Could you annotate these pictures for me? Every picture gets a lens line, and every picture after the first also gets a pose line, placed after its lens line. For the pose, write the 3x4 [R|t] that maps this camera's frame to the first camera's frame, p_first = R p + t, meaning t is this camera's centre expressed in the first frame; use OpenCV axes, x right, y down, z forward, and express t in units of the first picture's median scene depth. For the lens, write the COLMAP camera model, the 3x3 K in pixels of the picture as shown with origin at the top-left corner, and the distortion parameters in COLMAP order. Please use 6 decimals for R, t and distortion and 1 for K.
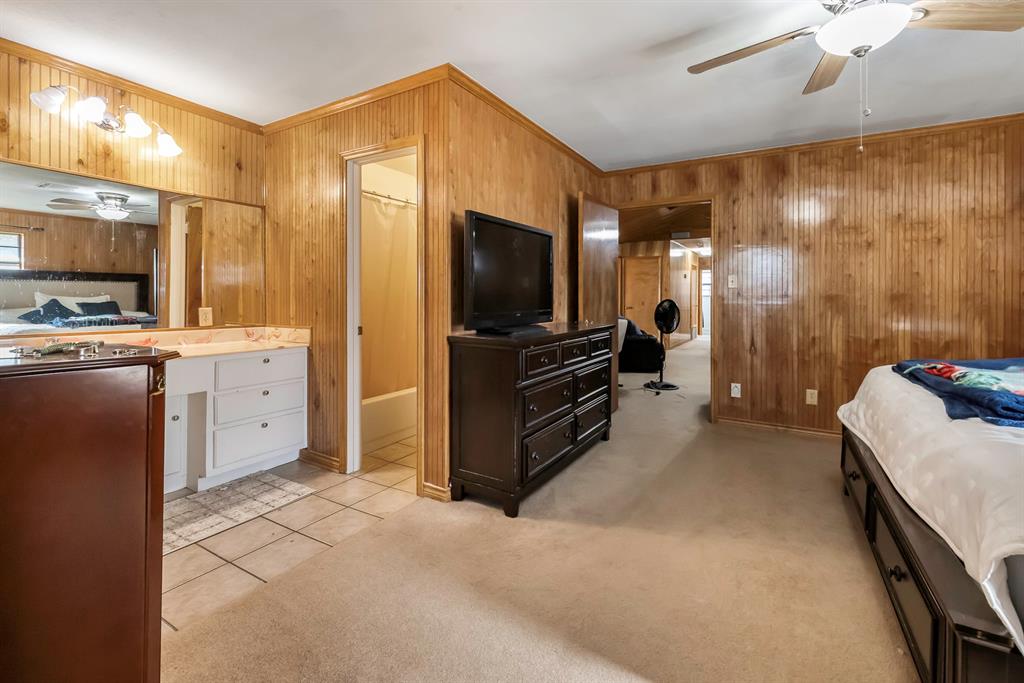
lens RADIAL K [[448.3, 0, 516.7], [0, 448.3, 295.2], [0, 0, 1]] dist [-0.001055, -0.000128]
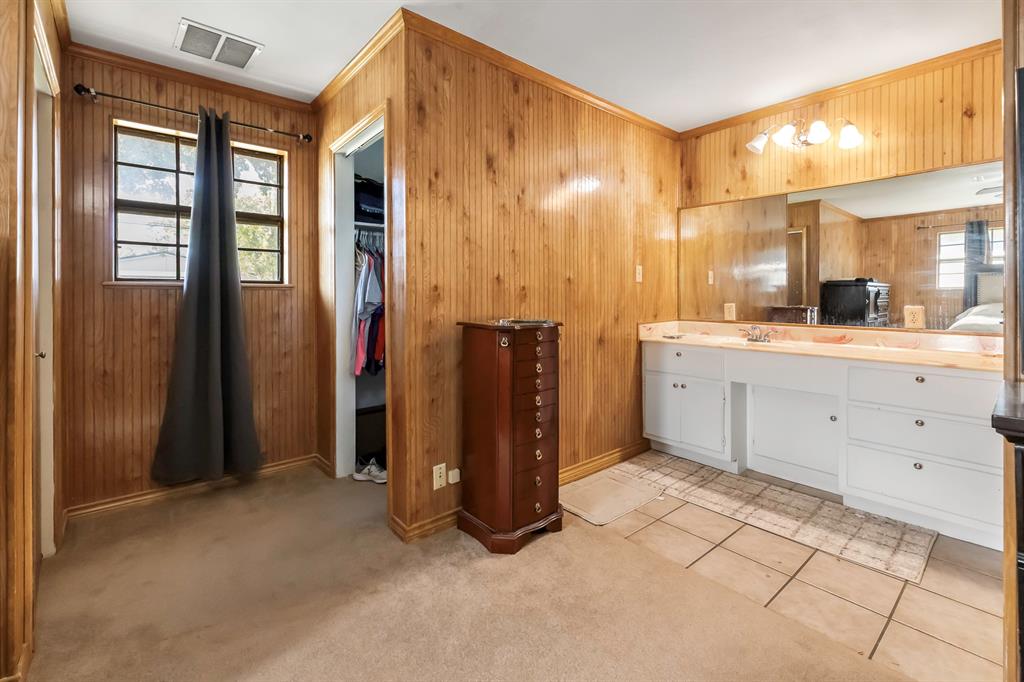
lens RADIAL K [[448.3, 0, 516.7], [0, 448.3, 294.7], [0, 0, 1]] dist [-0.001055, -0.000128]
pose [[-0.315370, -0.006884, -0.948944, 0.370540], [0.005324, 0.999945, -0.009023, 0.011766], [0.948954, -0.007898, -0.315316, 0.646473]]
